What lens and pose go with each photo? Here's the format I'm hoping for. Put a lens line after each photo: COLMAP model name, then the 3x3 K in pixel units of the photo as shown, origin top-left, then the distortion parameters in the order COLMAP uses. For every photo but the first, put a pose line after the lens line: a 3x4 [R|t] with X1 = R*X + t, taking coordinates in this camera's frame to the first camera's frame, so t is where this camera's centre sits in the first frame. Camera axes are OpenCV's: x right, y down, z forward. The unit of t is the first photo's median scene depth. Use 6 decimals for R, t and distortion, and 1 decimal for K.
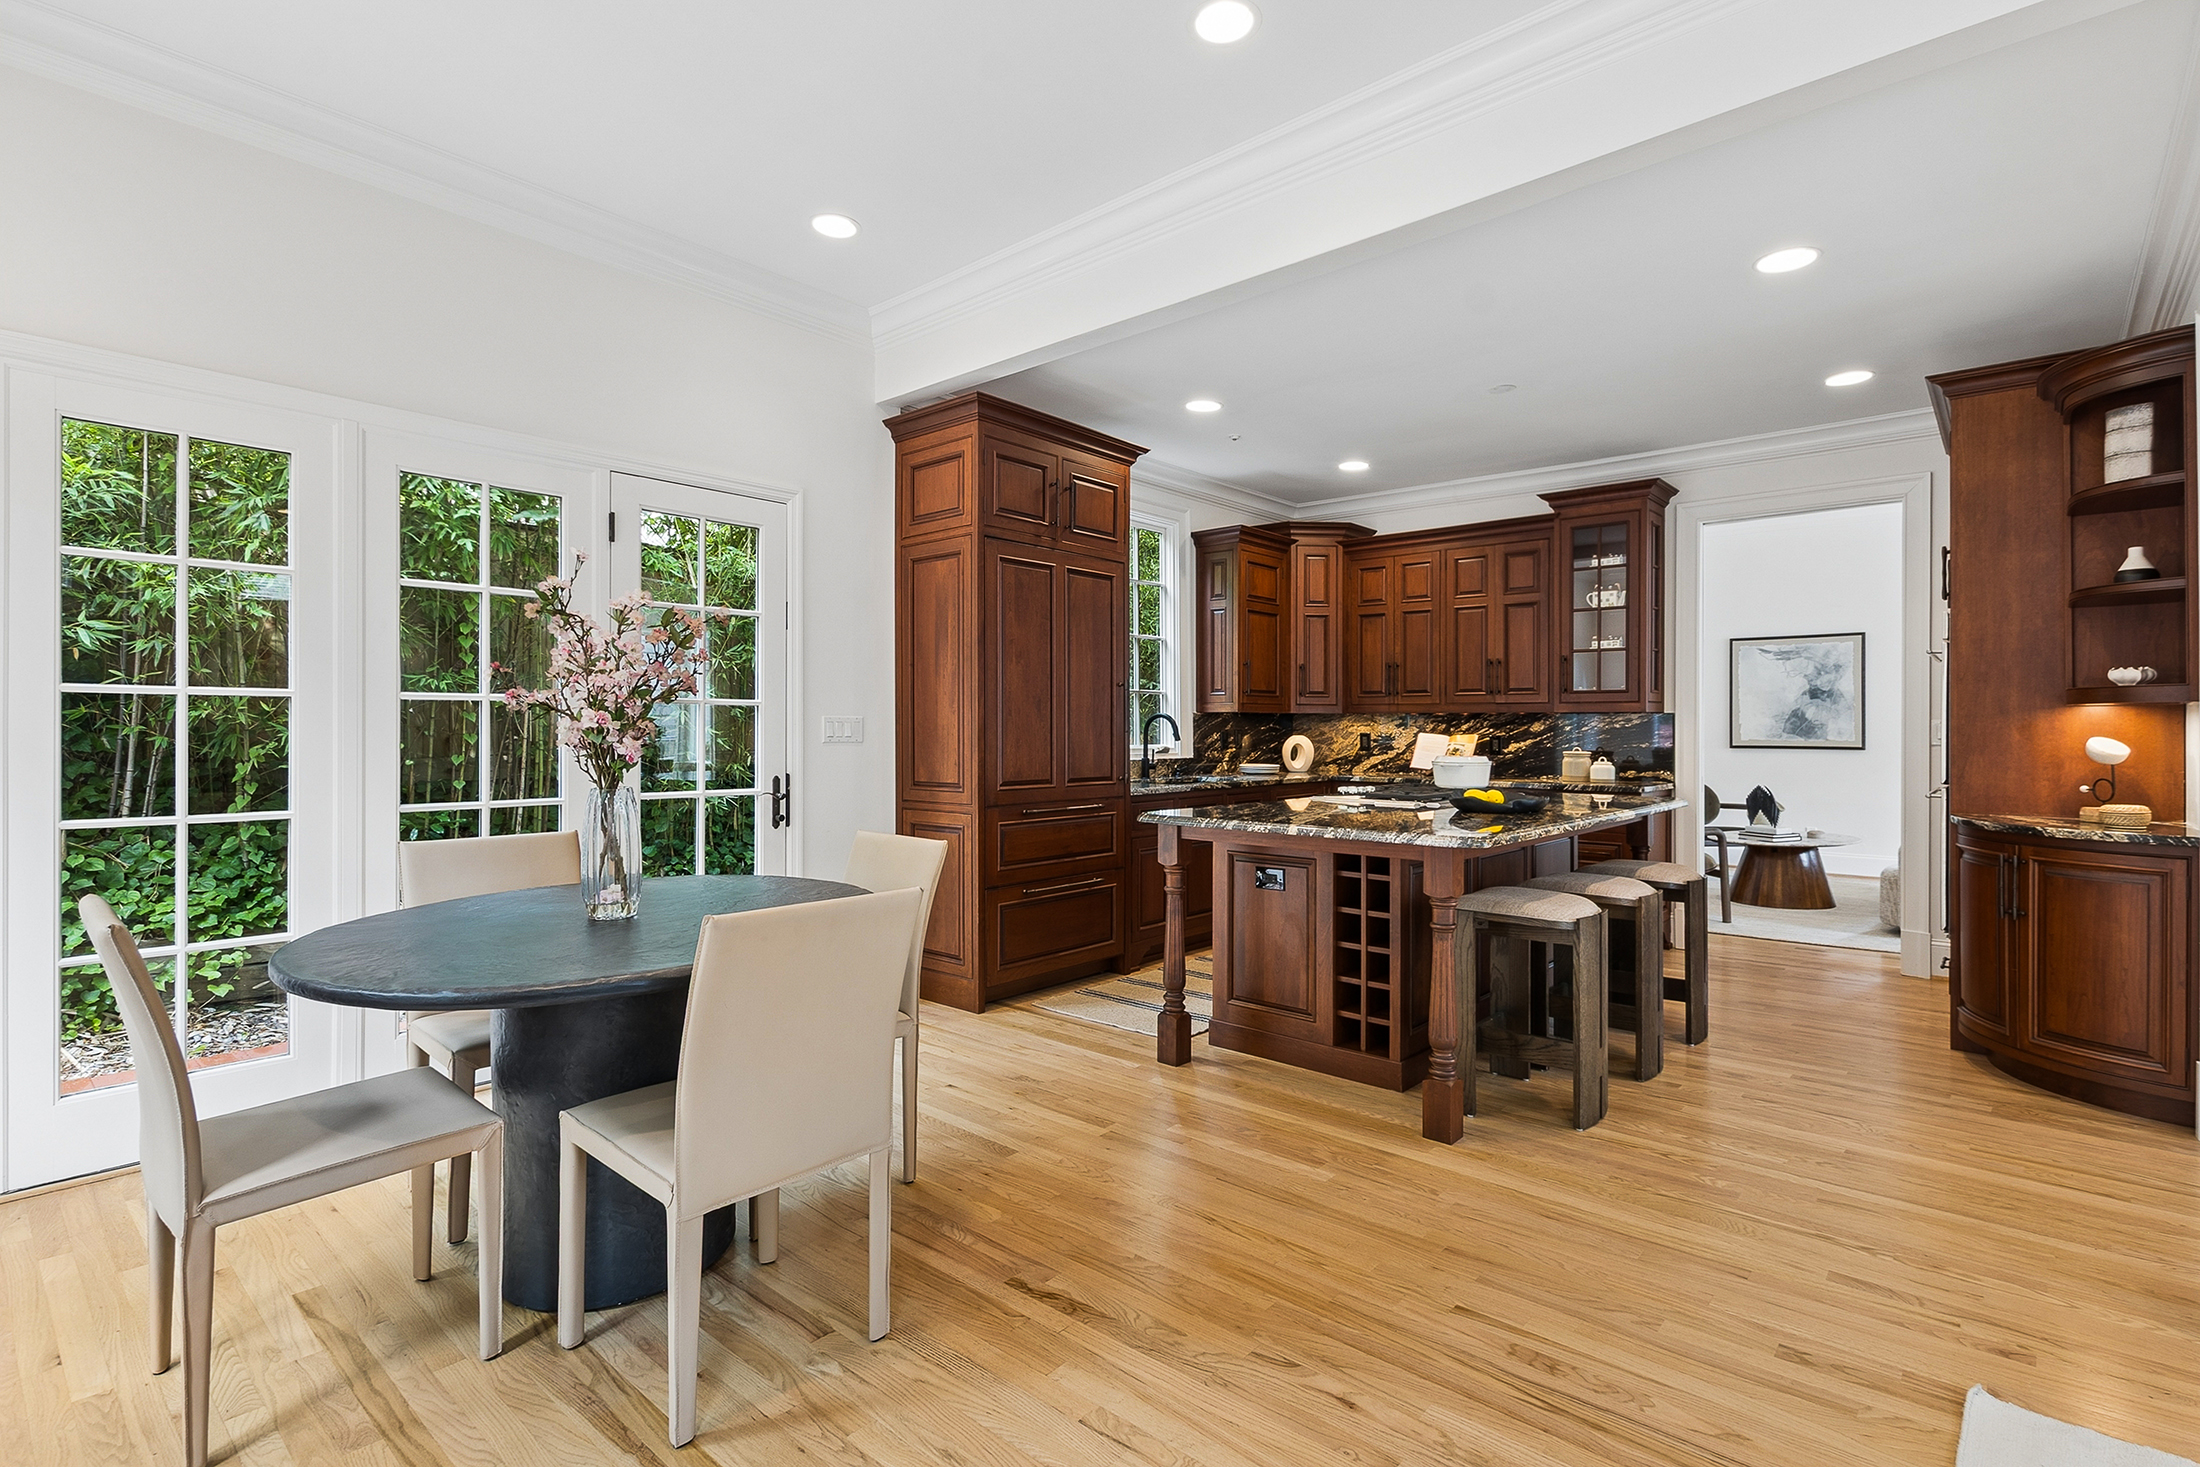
lens RADIAL K [[1038.9, 0, 1115.1], [0, 1038.9, 724.0], [0, 0, 1]] dist [0.020139, -0.007550]
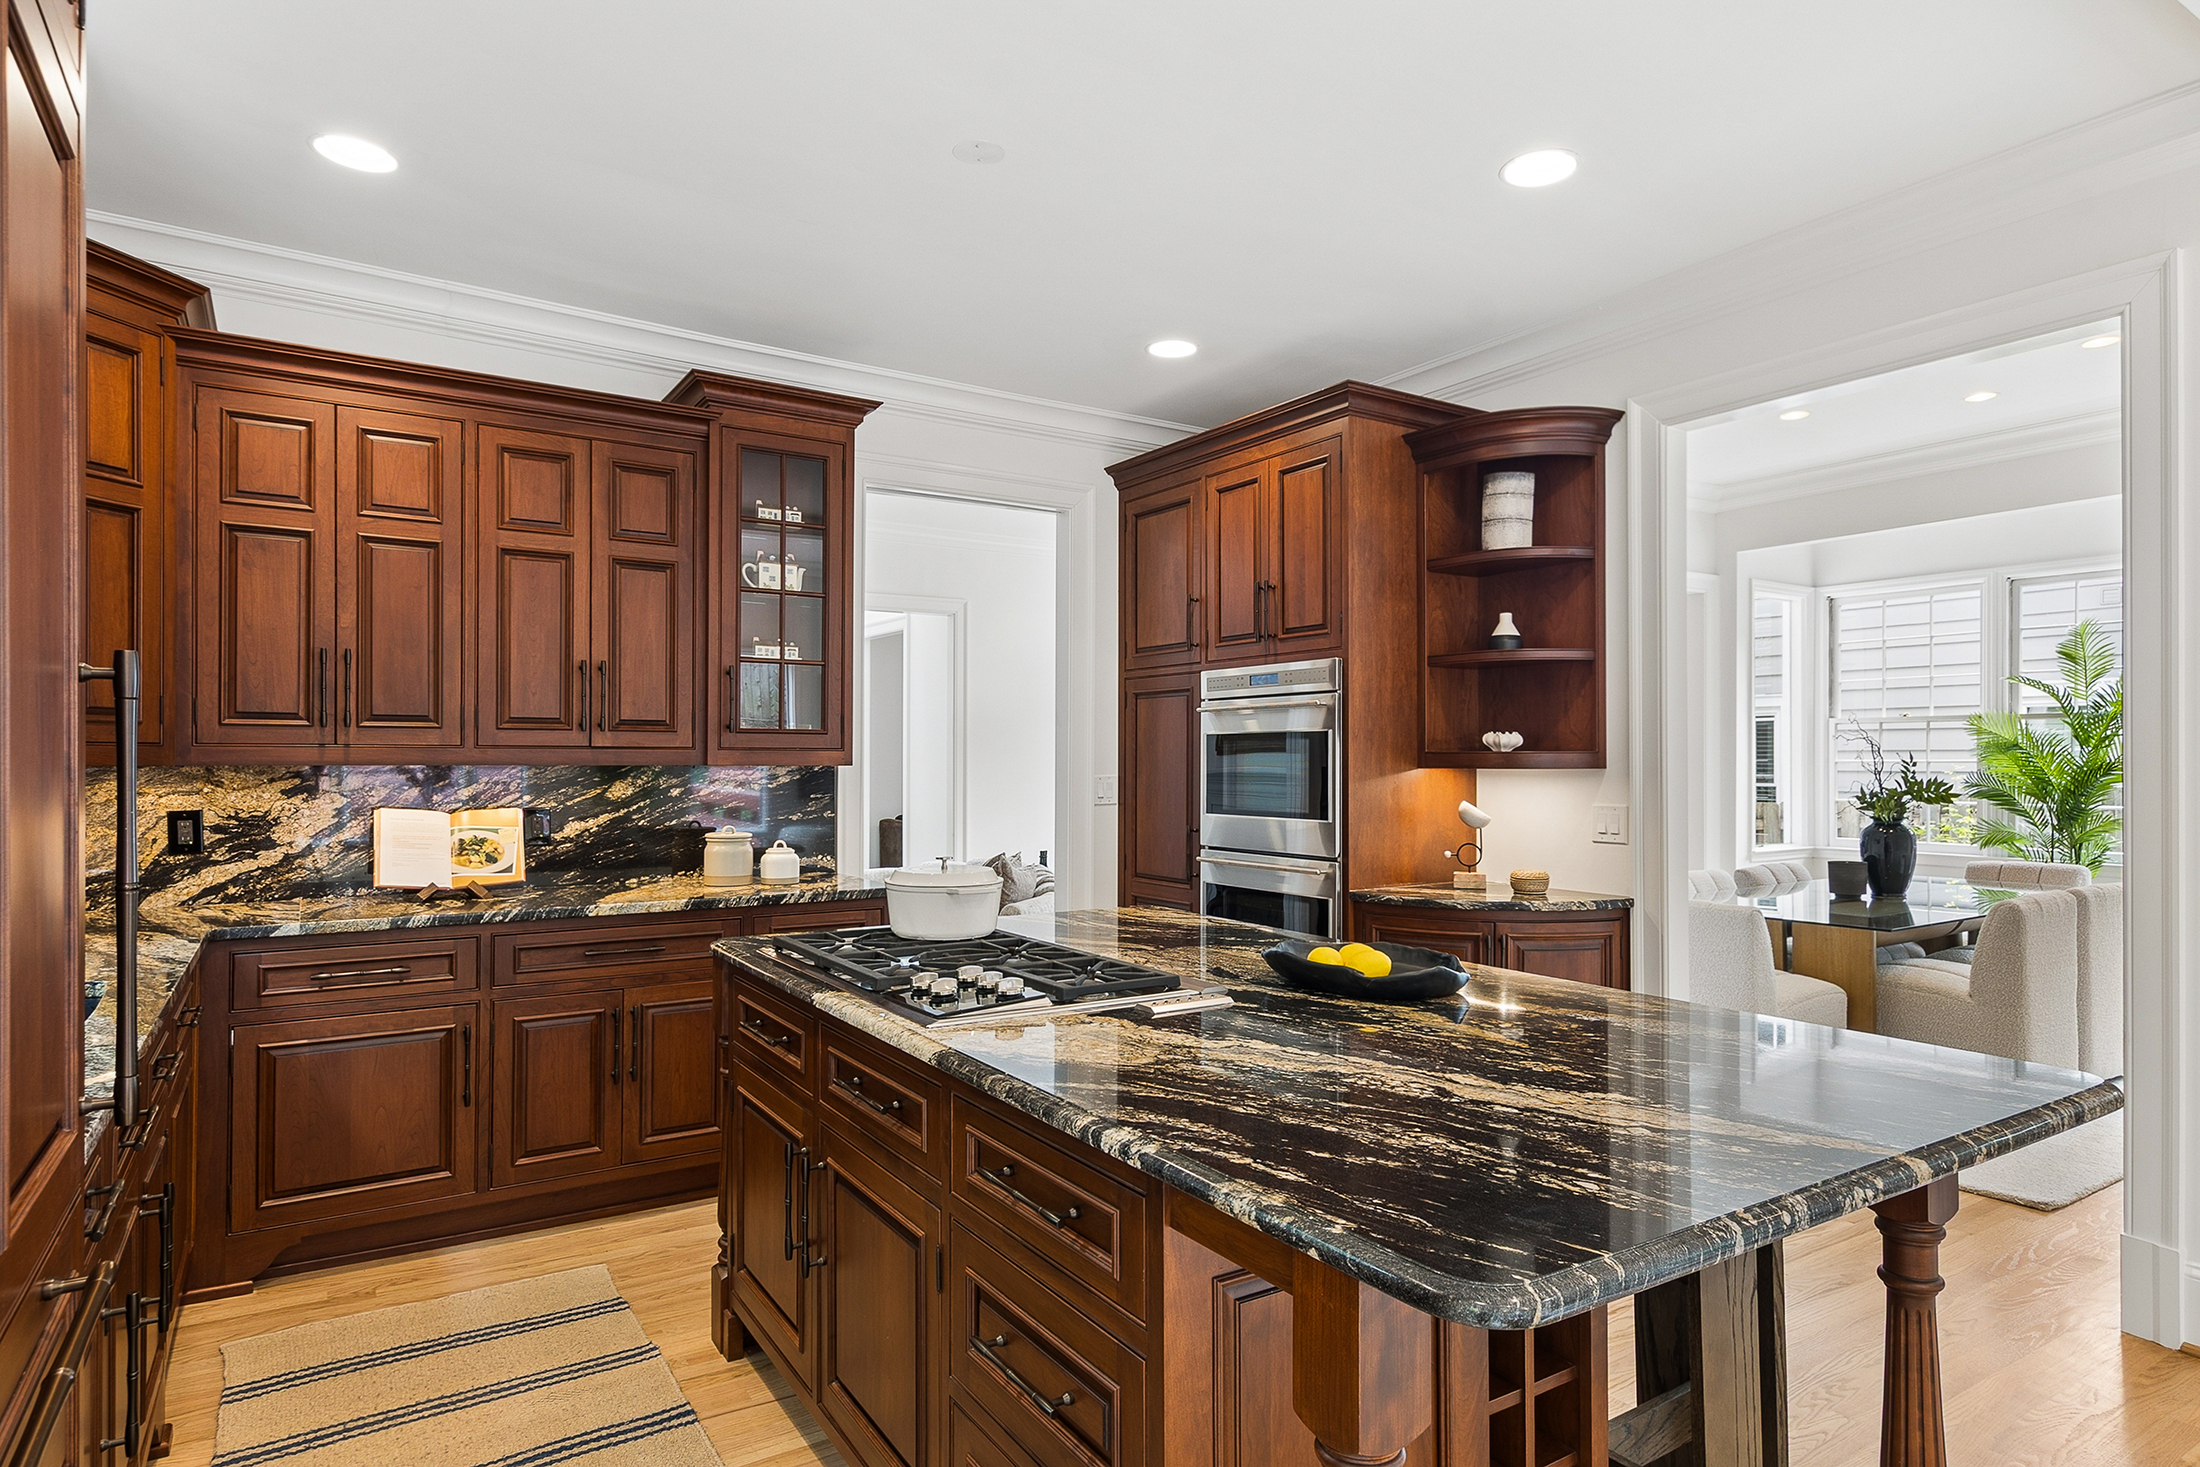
lens RADIAL K [[1221.1, 0, 1117.0], [0, 1221.1, 759.9], [0, 0, 1]] dist [0.014066, 0.001088]
pose [[0.268989, -0.003450, 0.963137, -0.202072], [-0.003726, 0.999982, 0.004623, -0.023897], [-0.963136, -0.004832, 0.268971, 0.799681]]
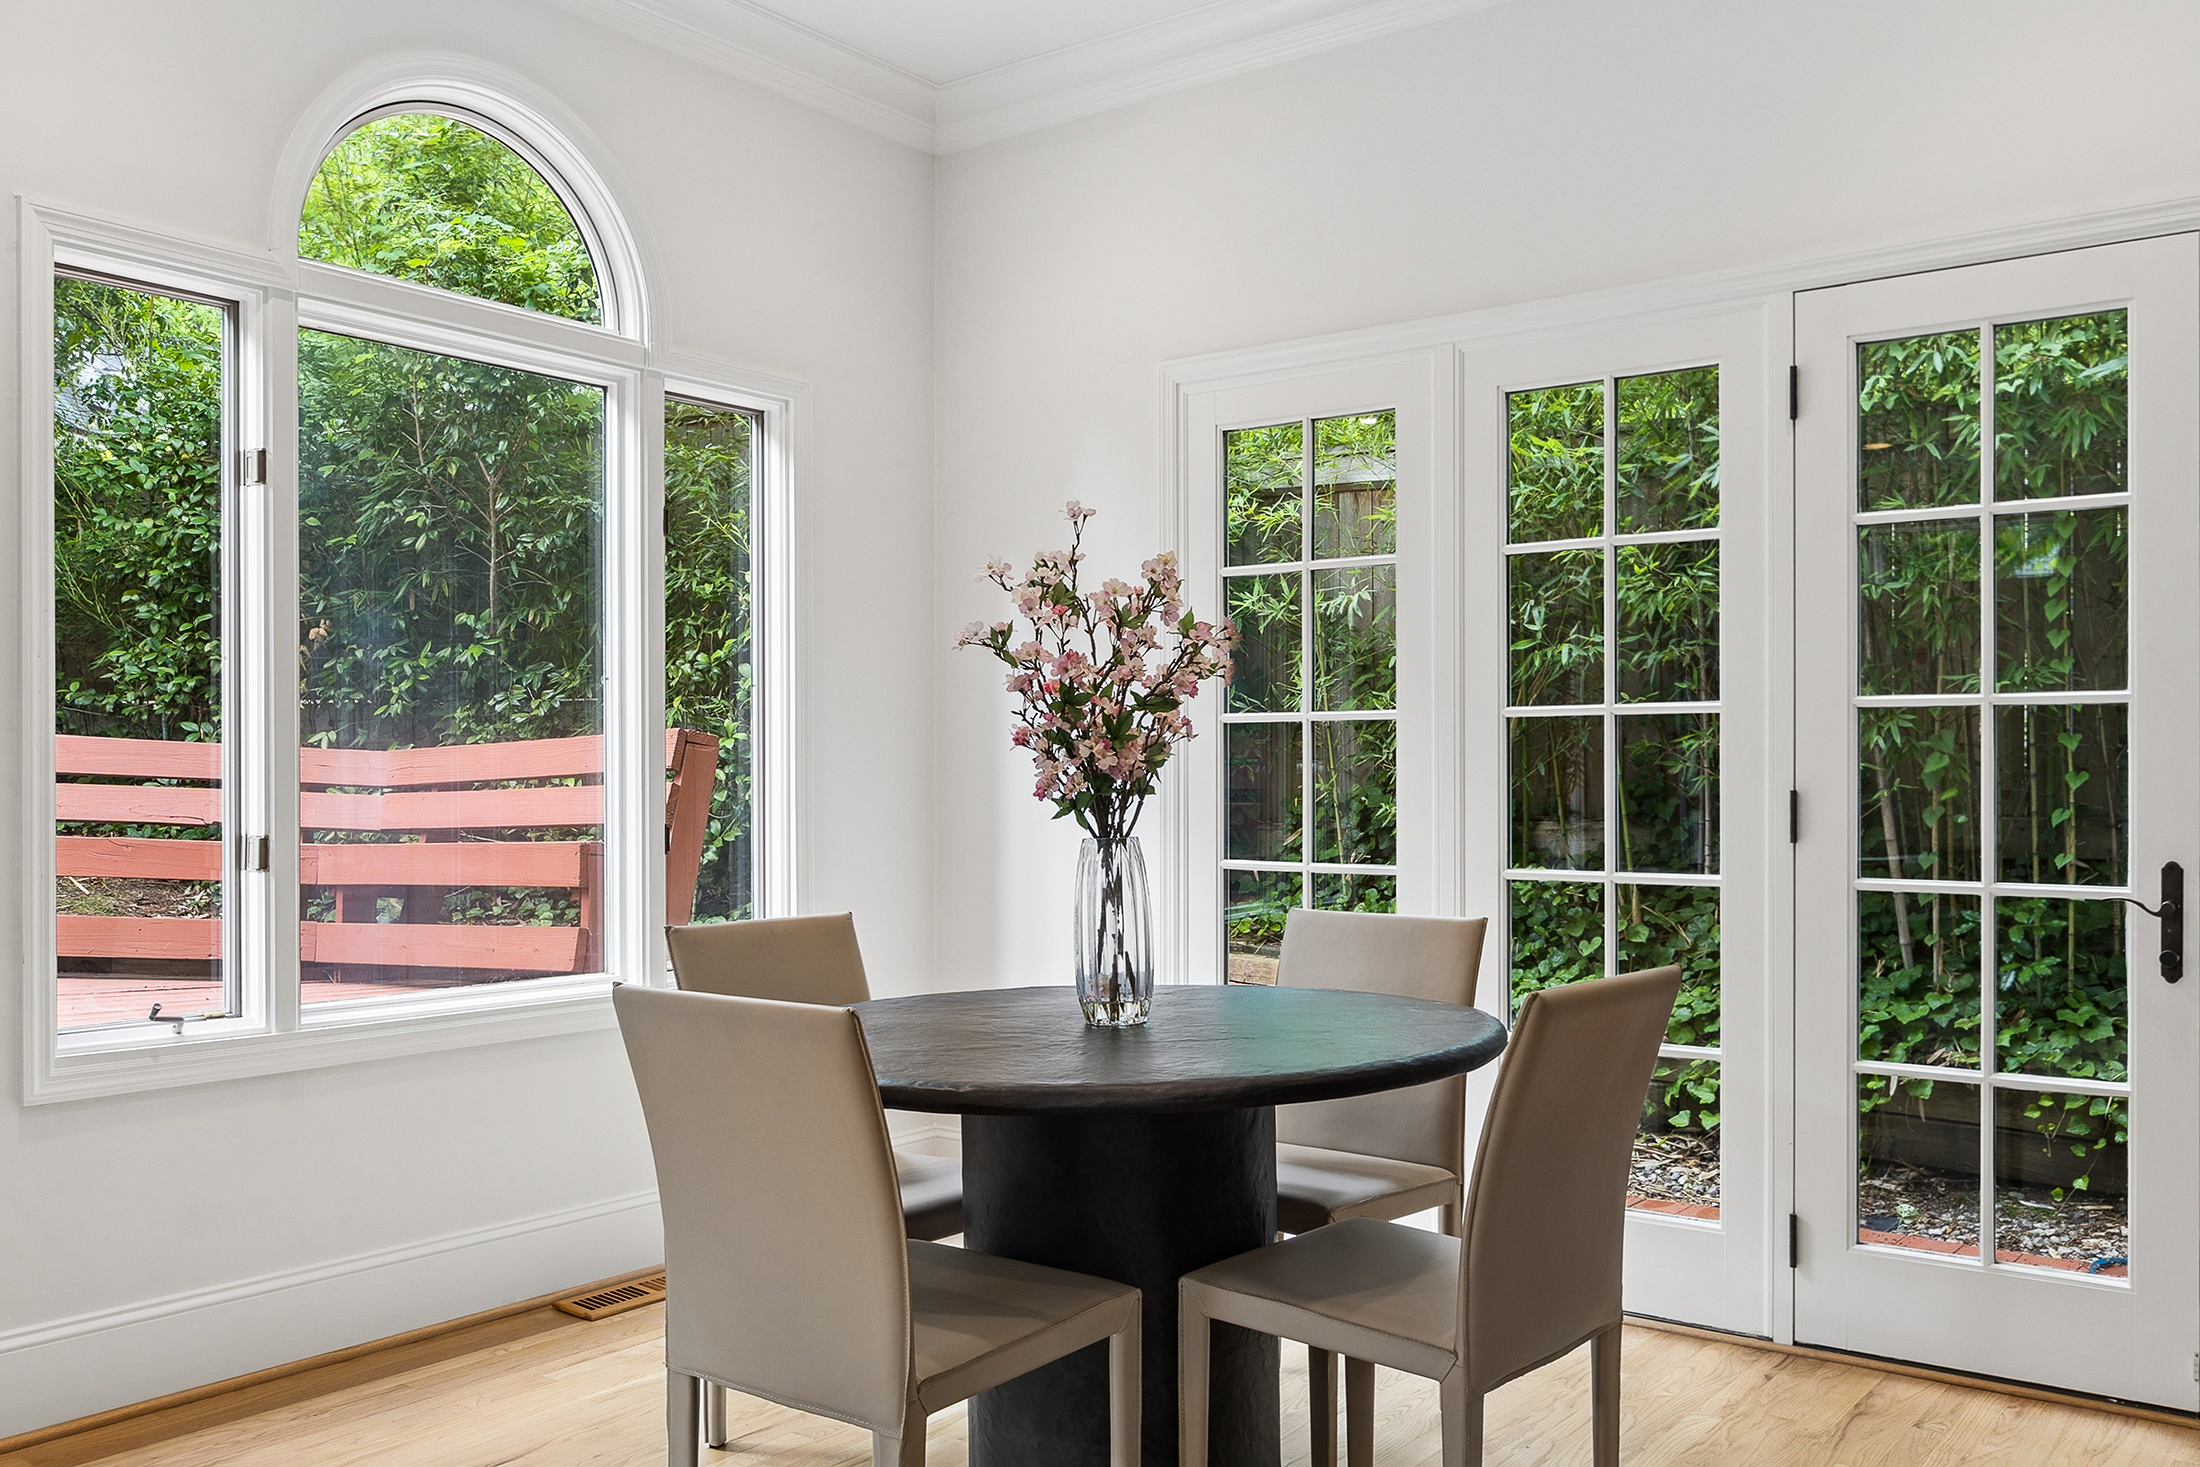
lens RADIAL K [[1833.2, 0, 1102.9], [0, 1833.2, 736.7], [0, 0, 1]] dist [-0.014535, 0.027343]
pose [[0.072149, -0.018724, -0.997218, 0.371906], [0.006989, 0.999809, -0.018267, 0.008319], [0.997369, -0.005651, 0.072266, 0.472040]]
